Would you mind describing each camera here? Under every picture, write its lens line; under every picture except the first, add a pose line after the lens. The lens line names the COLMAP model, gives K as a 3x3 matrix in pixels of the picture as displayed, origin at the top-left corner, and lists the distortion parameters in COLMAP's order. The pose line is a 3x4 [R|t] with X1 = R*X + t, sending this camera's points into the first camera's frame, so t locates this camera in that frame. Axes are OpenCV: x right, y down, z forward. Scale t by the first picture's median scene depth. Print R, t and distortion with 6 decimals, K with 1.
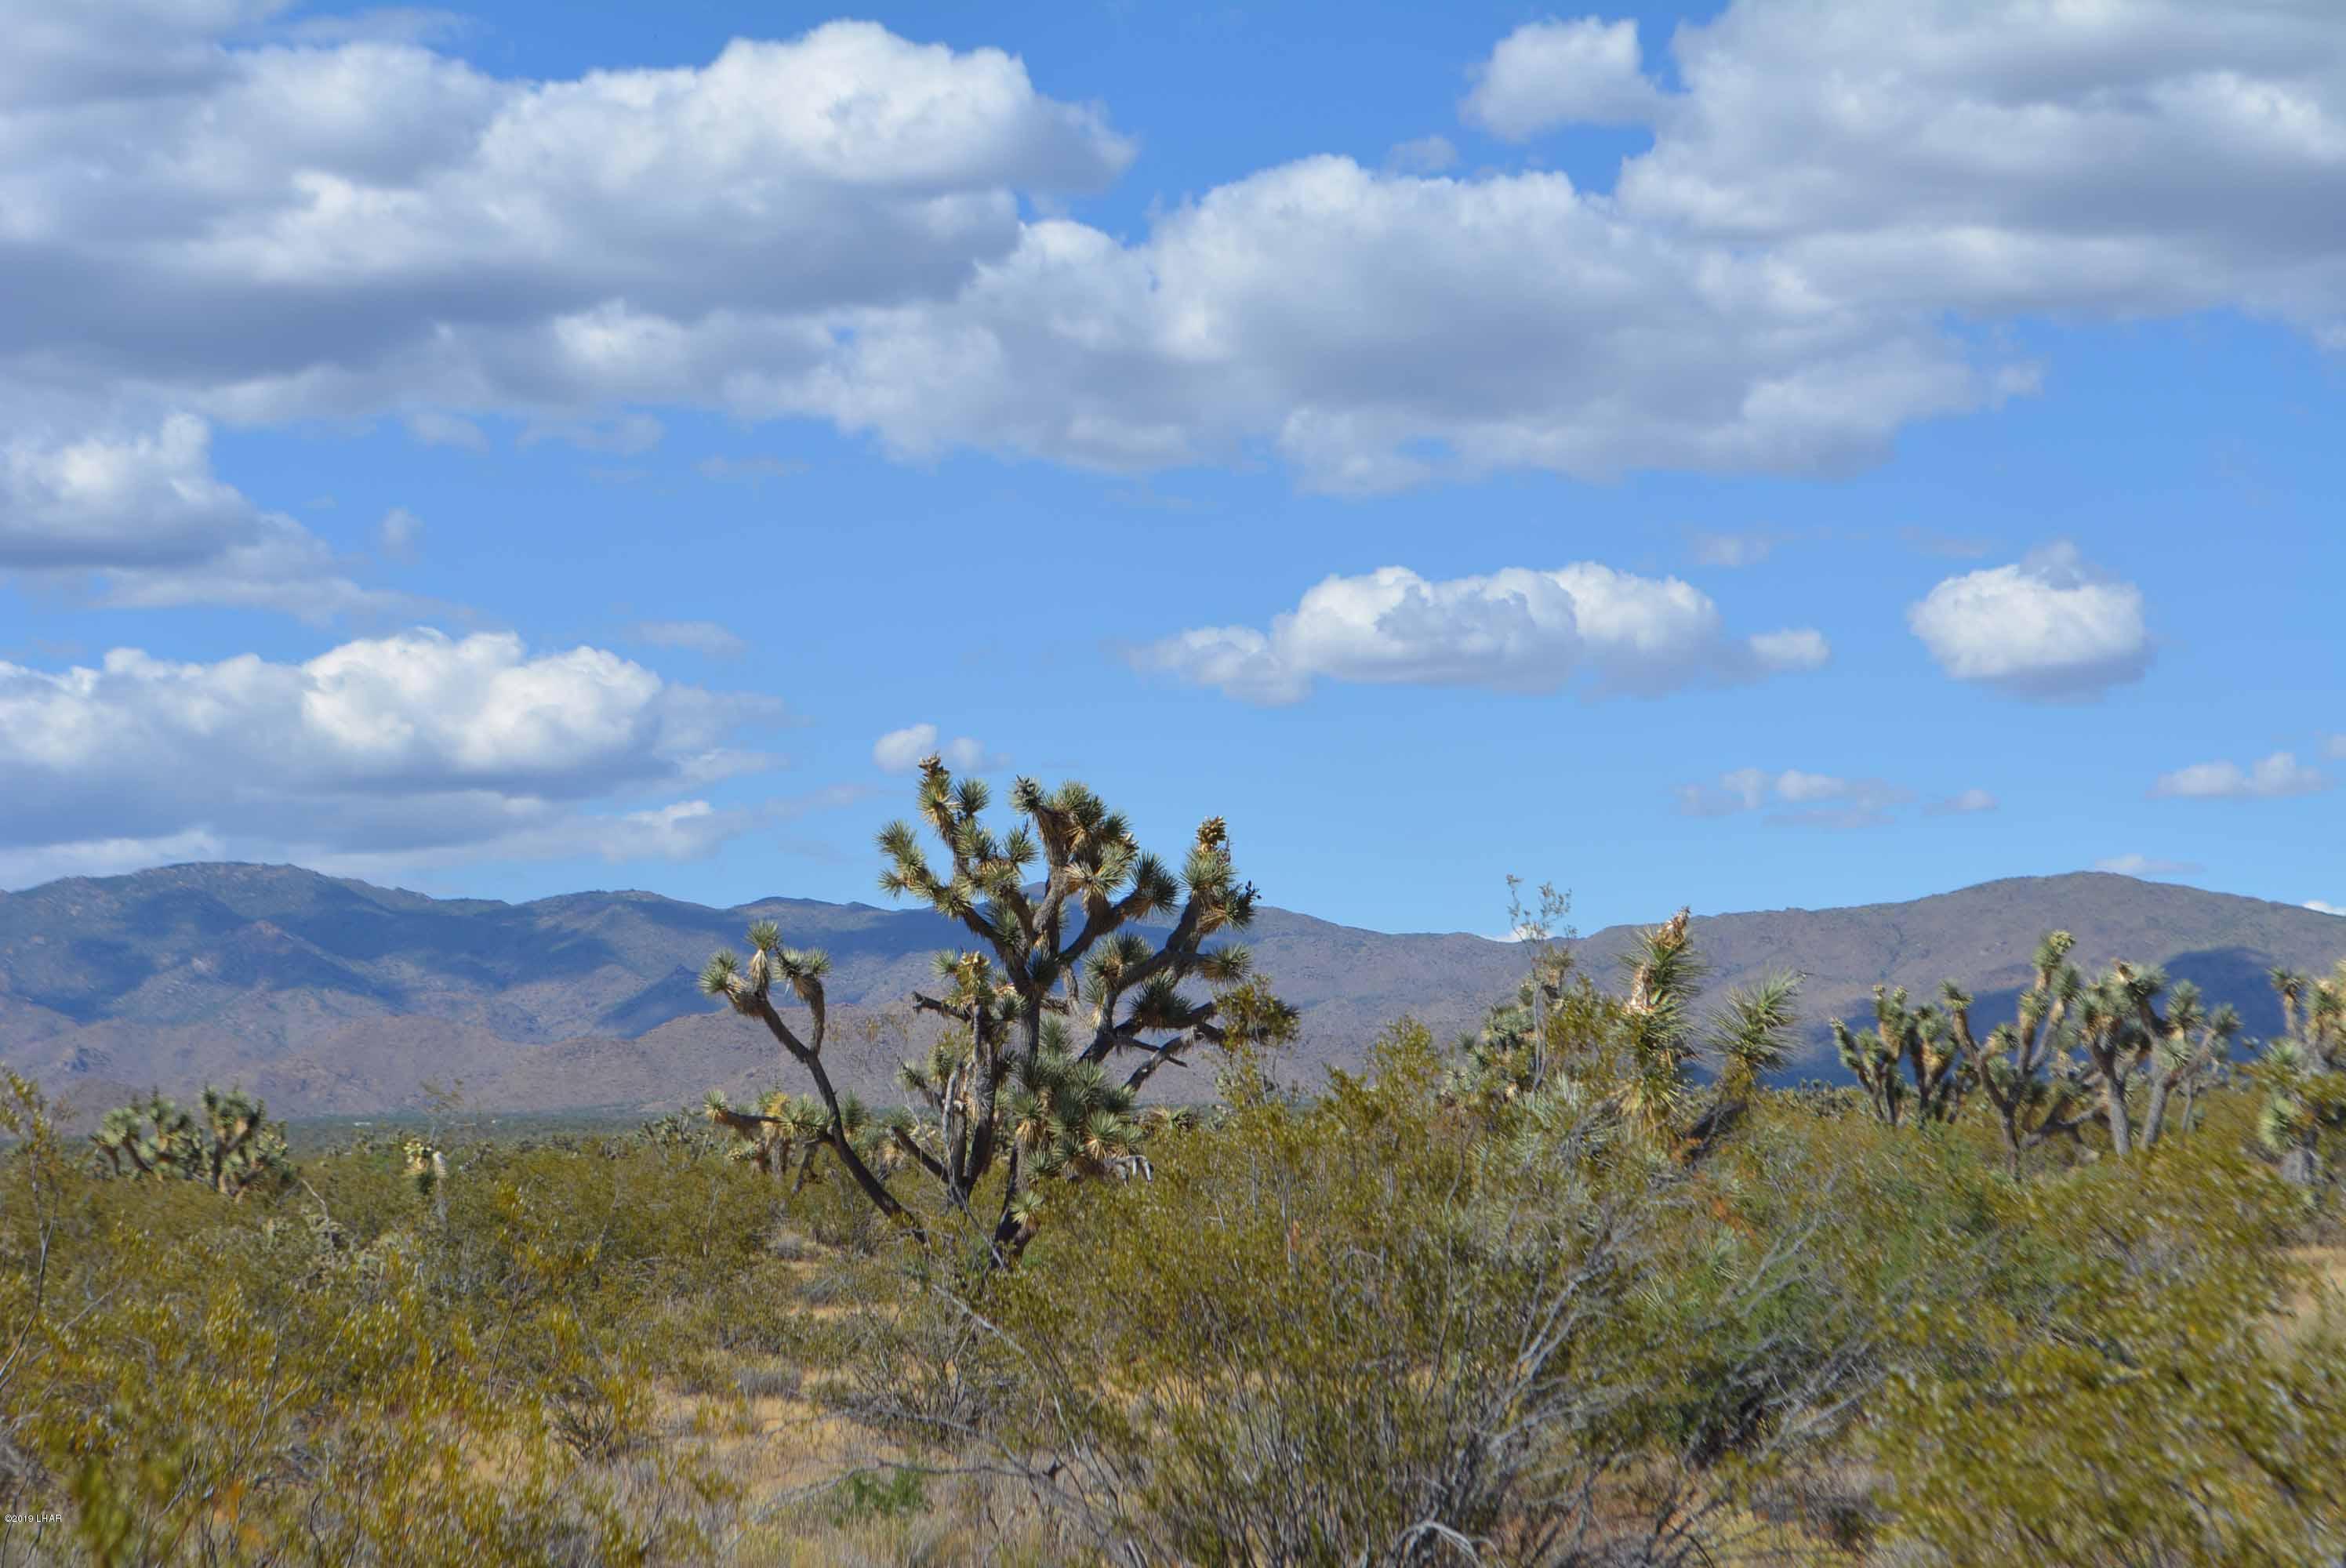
lens RADIAL K [[5335.1, 0, 1187.8], [0, 5335.1, 785.7], [0, 0, 1]] dist [0.085444, 0.000000]
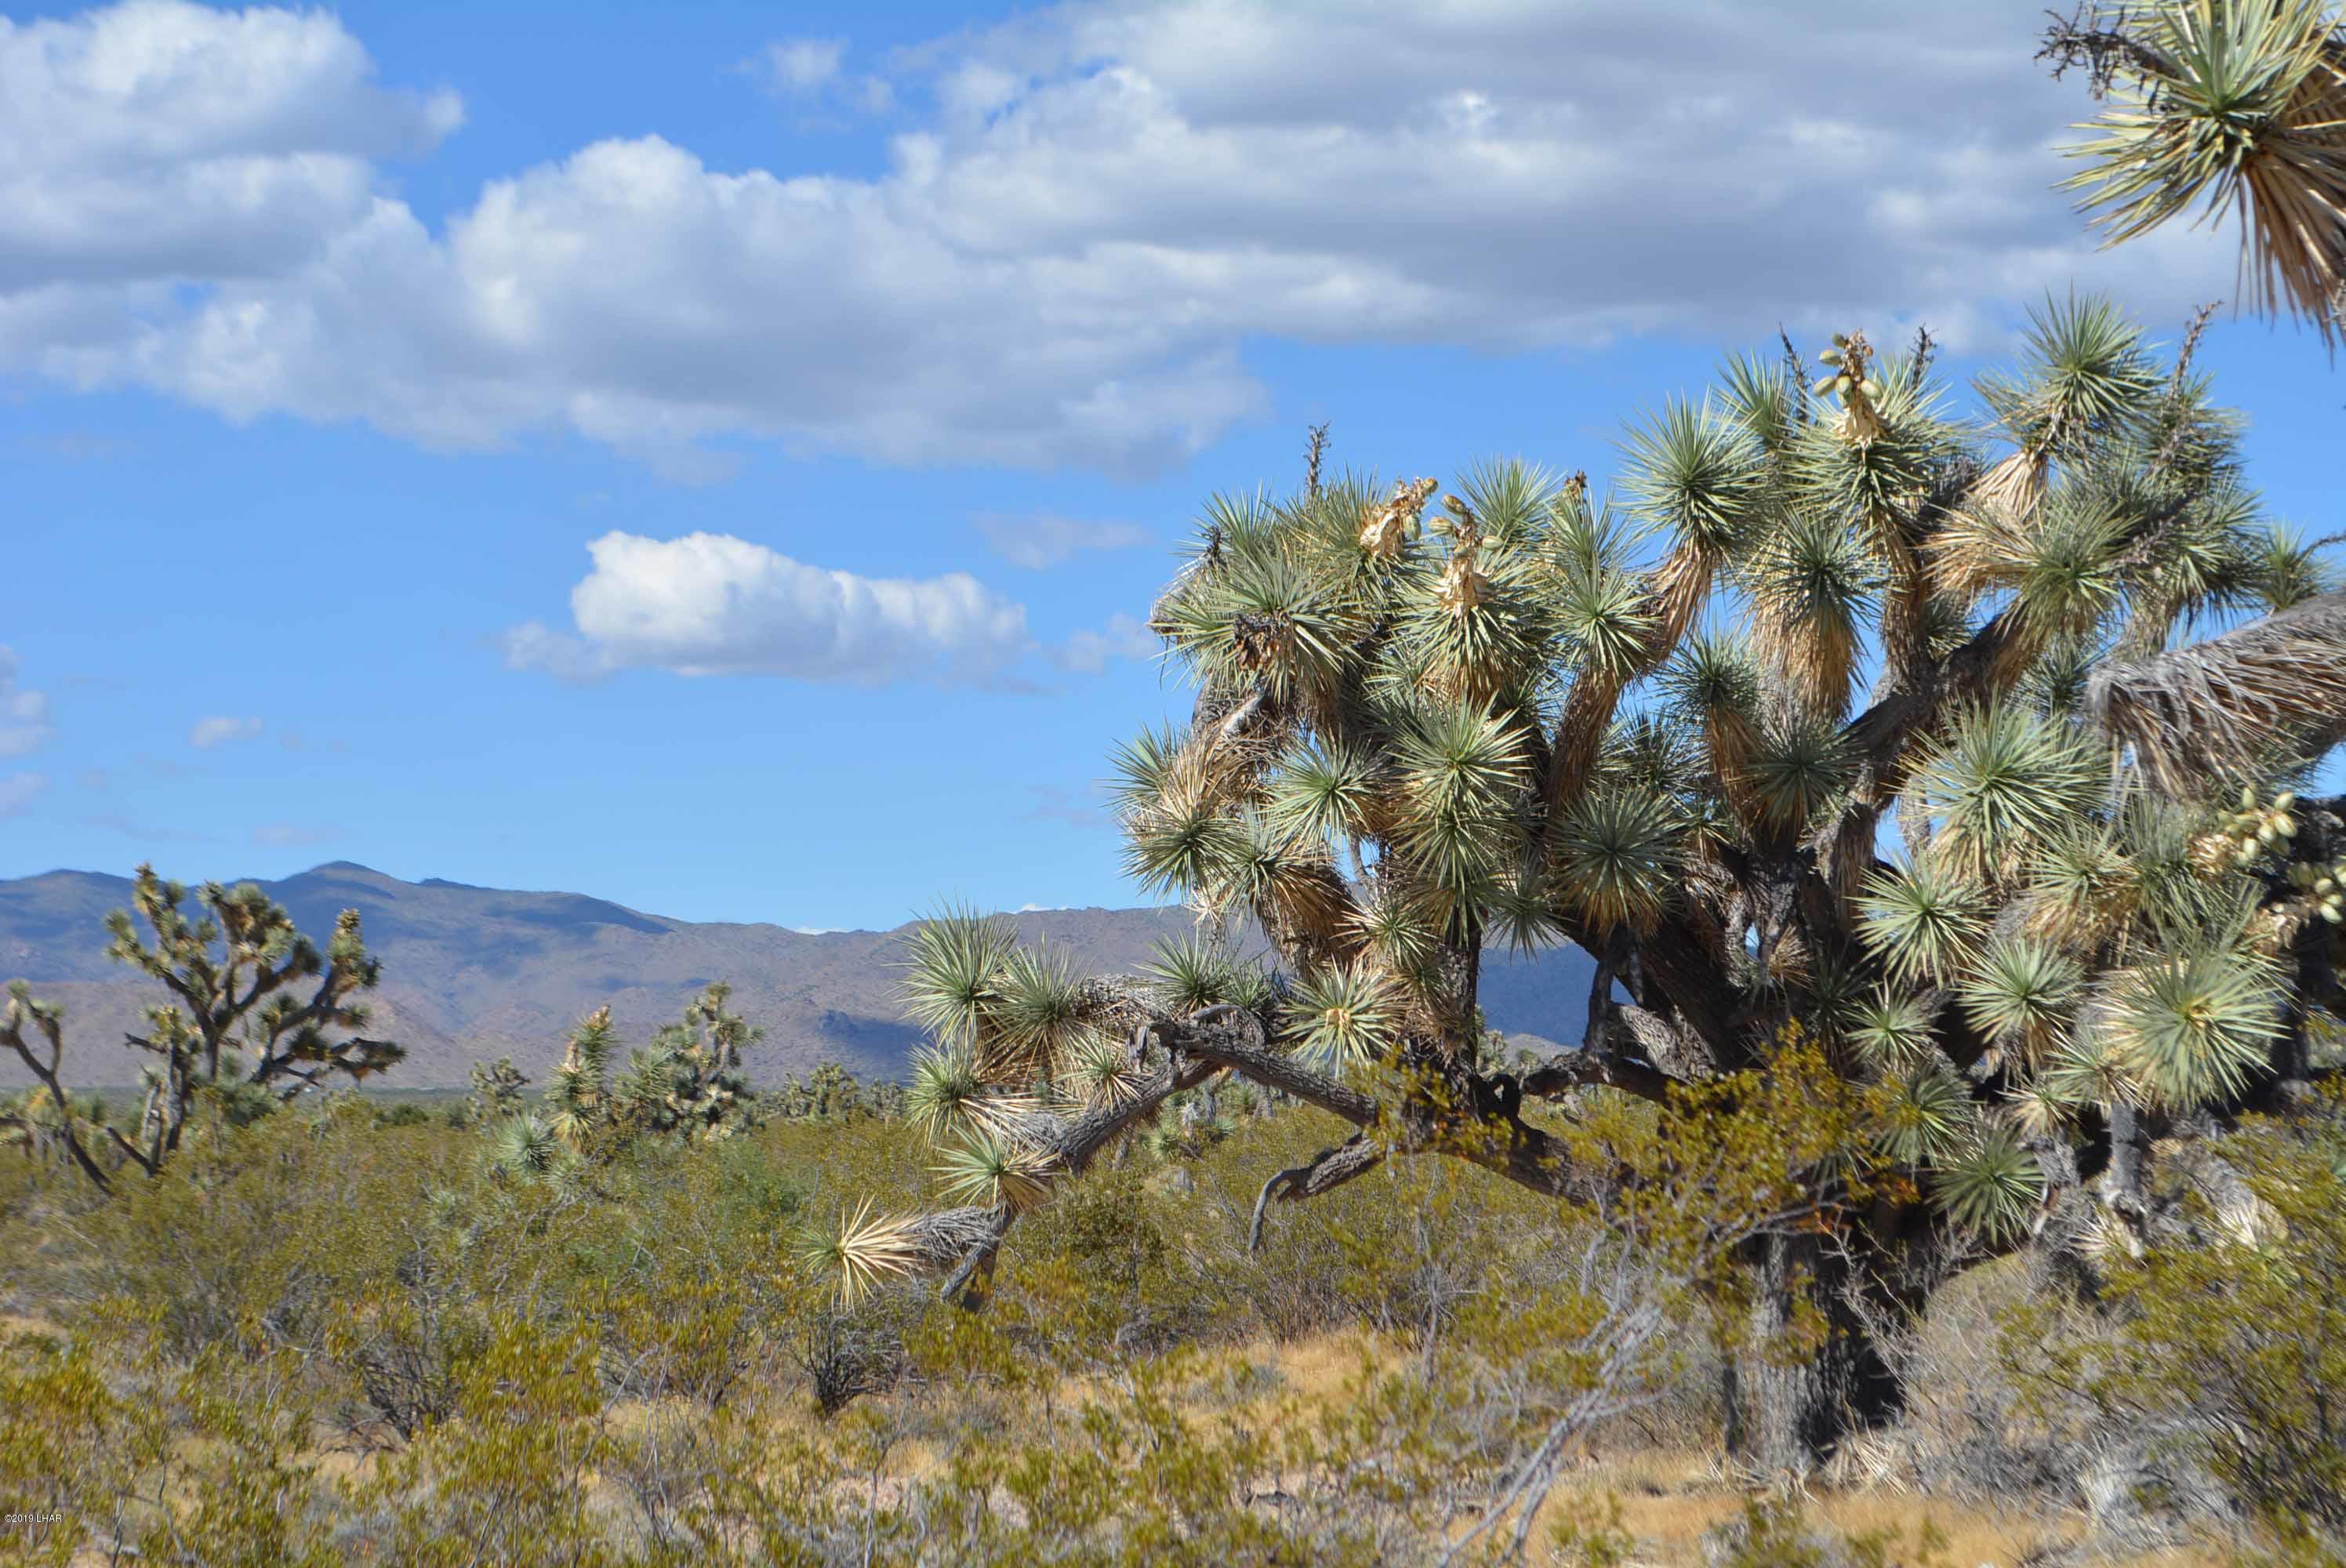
lens RADIAL K [[5335.1, 0, 1178.1], [0, 5335.1, 801.7], [0, 0, 1]] dist [0.085444, 0.000000]
pose [[0.991413, 0.028802, 0.127558, 0.040577], [-0.029362, 0.999566, 0.002511, -0.032640], [-0.127430, -0.006235, 0.991828, -0.418789]]
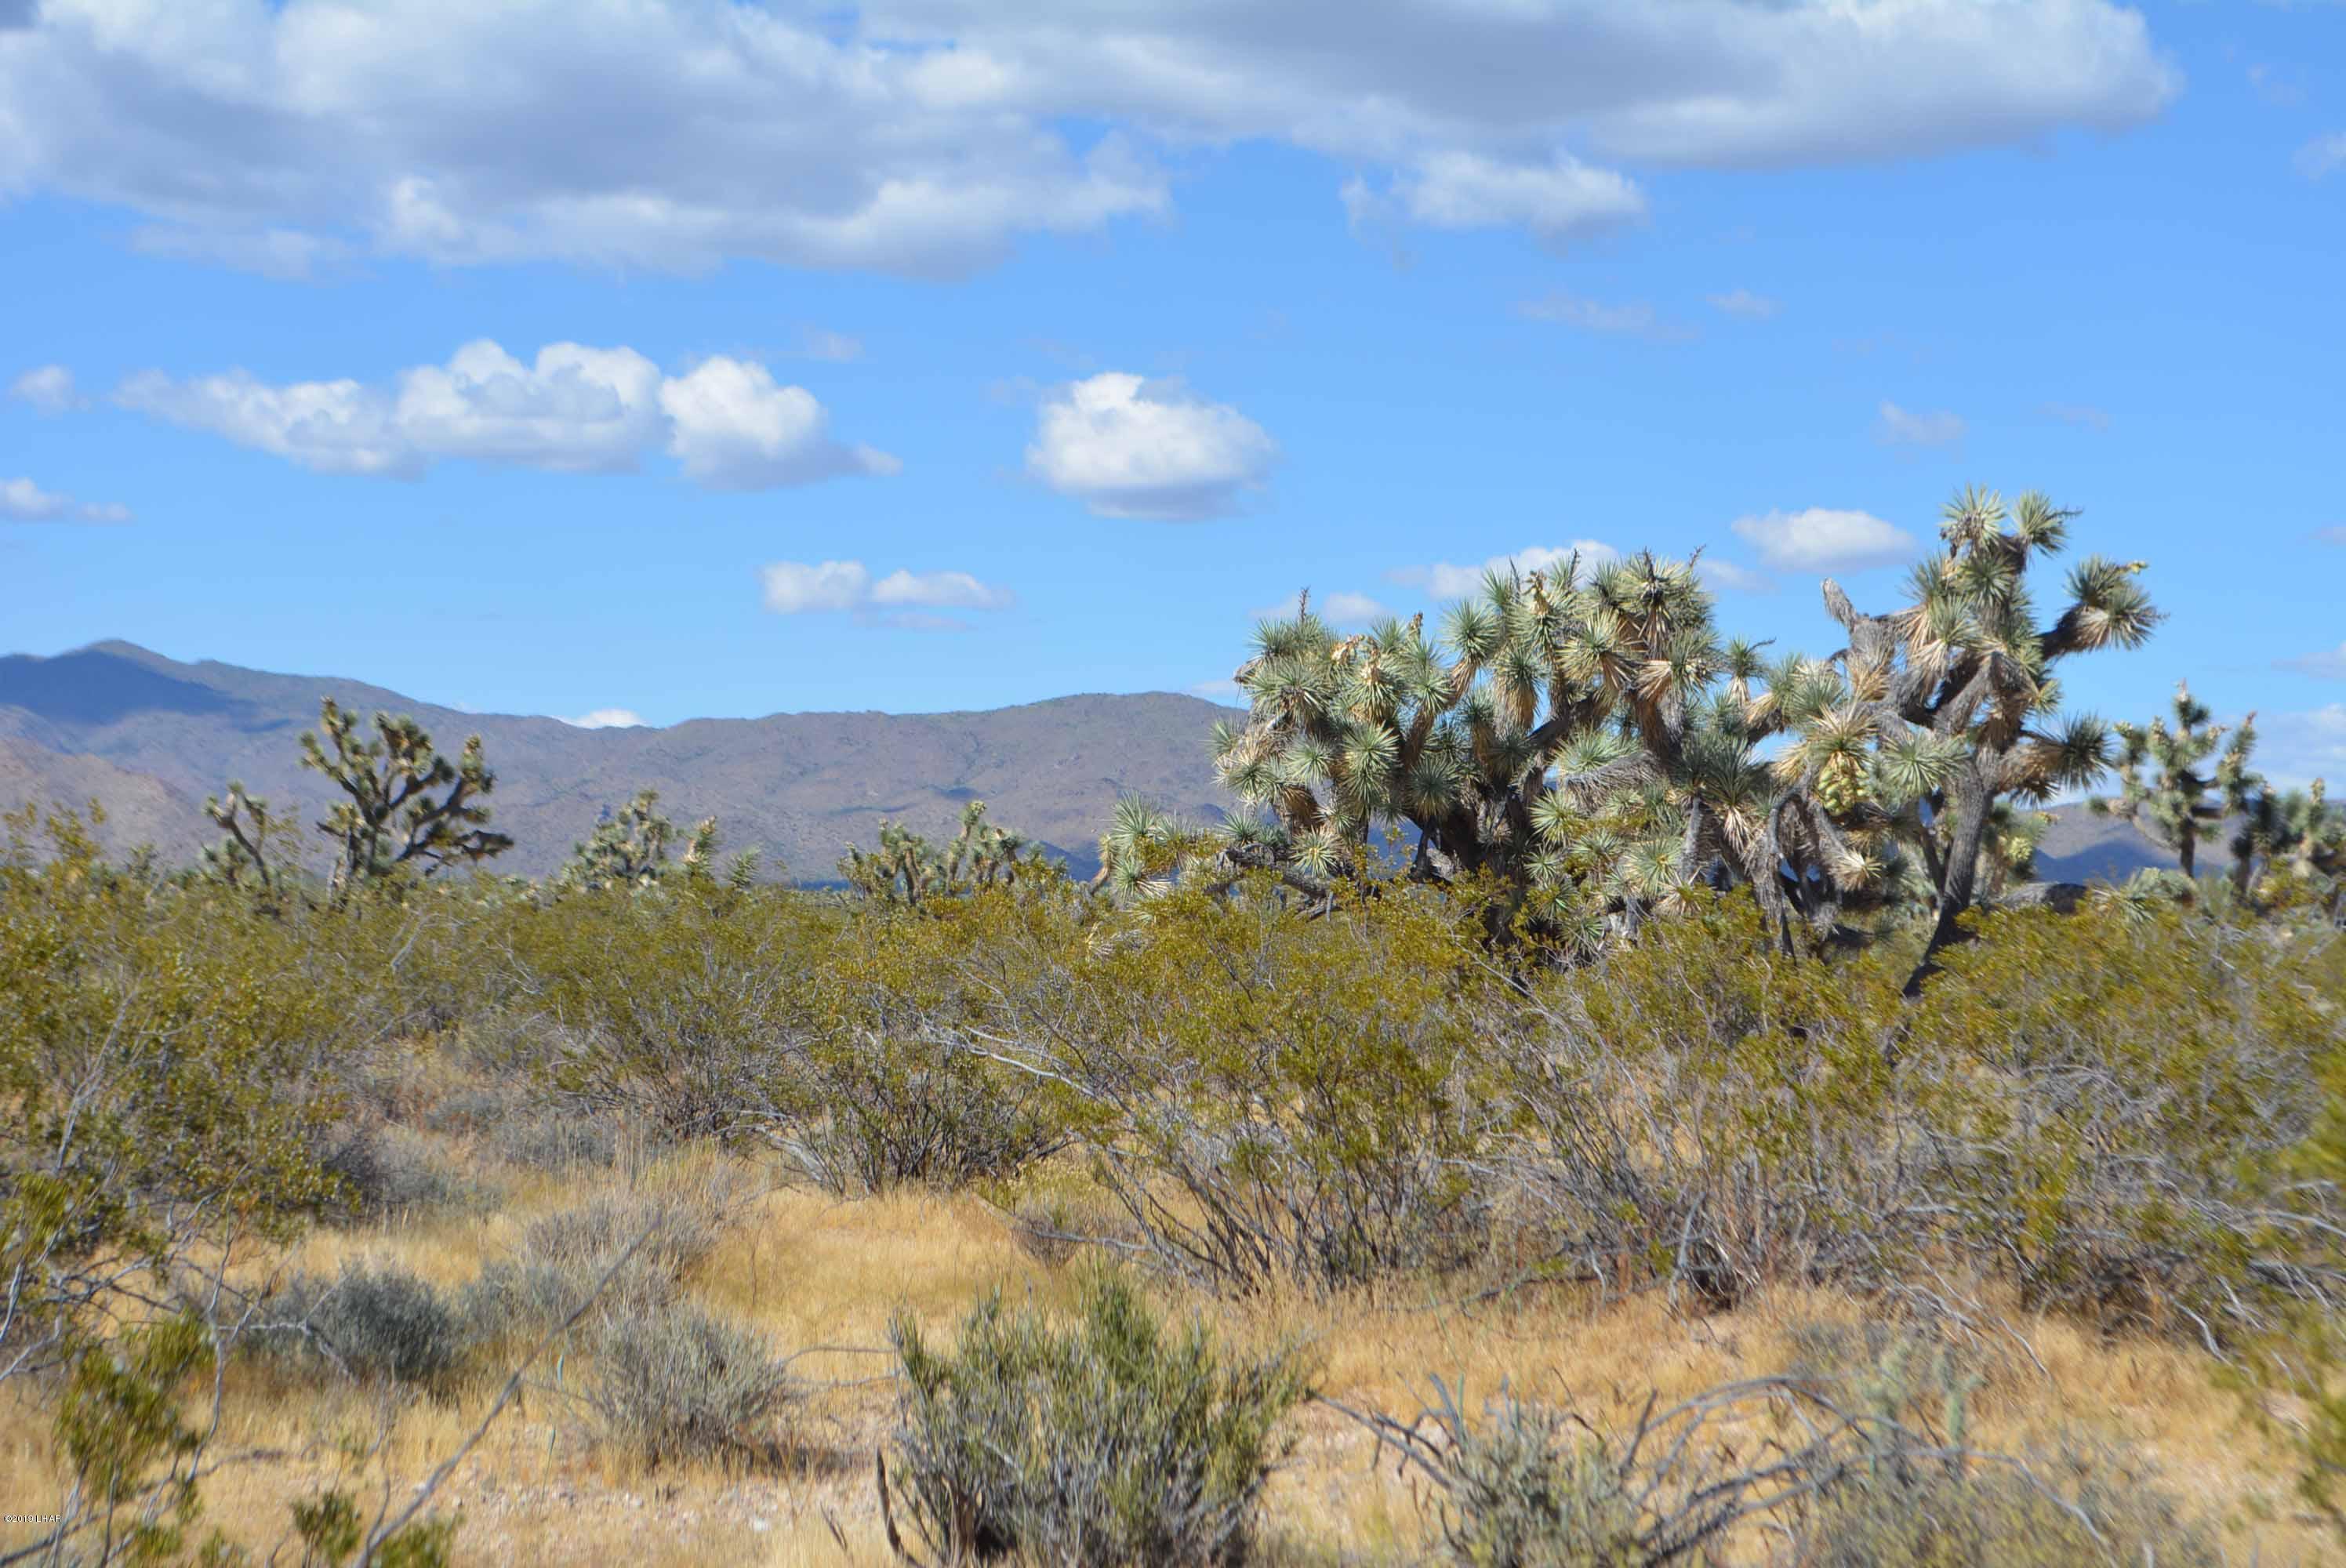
lens RADIAL K [[5335.1, 0, 1166.3], [0, 5335.1, 785.7], [0, 0, 1]] dist [0.085444, 0.000000]
pose [[0.984256, 0.056473, 0.167482, -0.070555], [-0.062913, 0.997460, 0.033395, -0.055403], [-0.165170, -0.043406, 0.985309, -0.907238]]
